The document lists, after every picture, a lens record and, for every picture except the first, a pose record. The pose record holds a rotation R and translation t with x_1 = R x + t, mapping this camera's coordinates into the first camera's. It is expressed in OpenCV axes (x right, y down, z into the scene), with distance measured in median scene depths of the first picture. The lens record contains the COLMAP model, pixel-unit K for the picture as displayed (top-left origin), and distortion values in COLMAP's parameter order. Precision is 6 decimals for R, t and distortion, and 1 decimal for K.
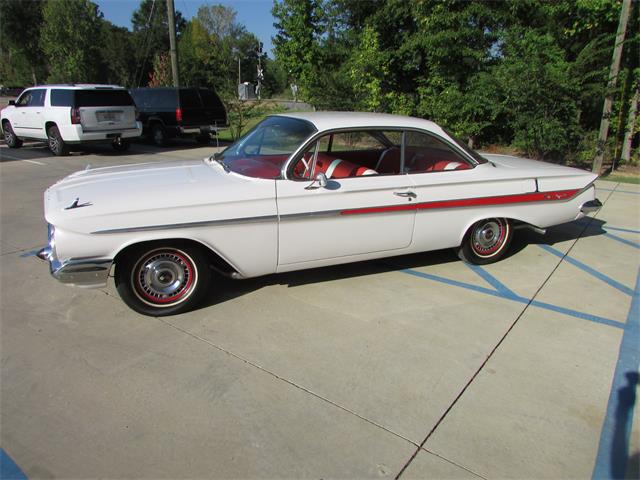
lens RADIAL K [[454.7, 0, 319.9], [0, 454.7, 240.5], [0, 0, 1]] dist [-0.024351, 0.007554]
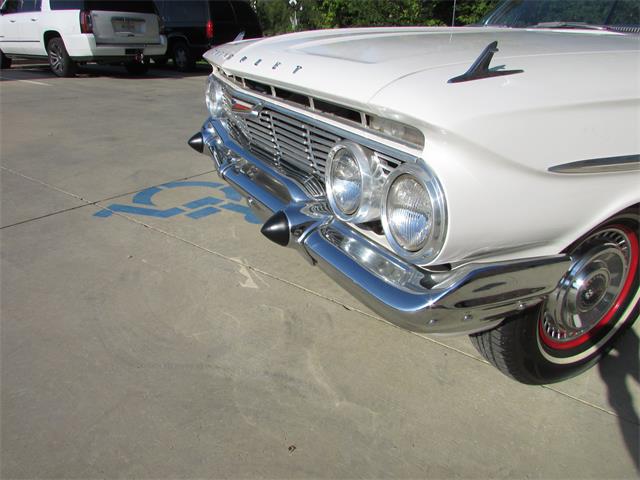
lens RADIAL K [[454.7, 0, 319.5], [0, 454.7, 239.3], [0, 0, 1]] dist [-0.024351, 0.007554]
pose [[0.999113, 0.012137, 0.040321, -0.158808], [-0.016533, 0.993734, 0.110546, 0.001802], [-0.038726, -0.111114, 0.993053, 0.166013]]
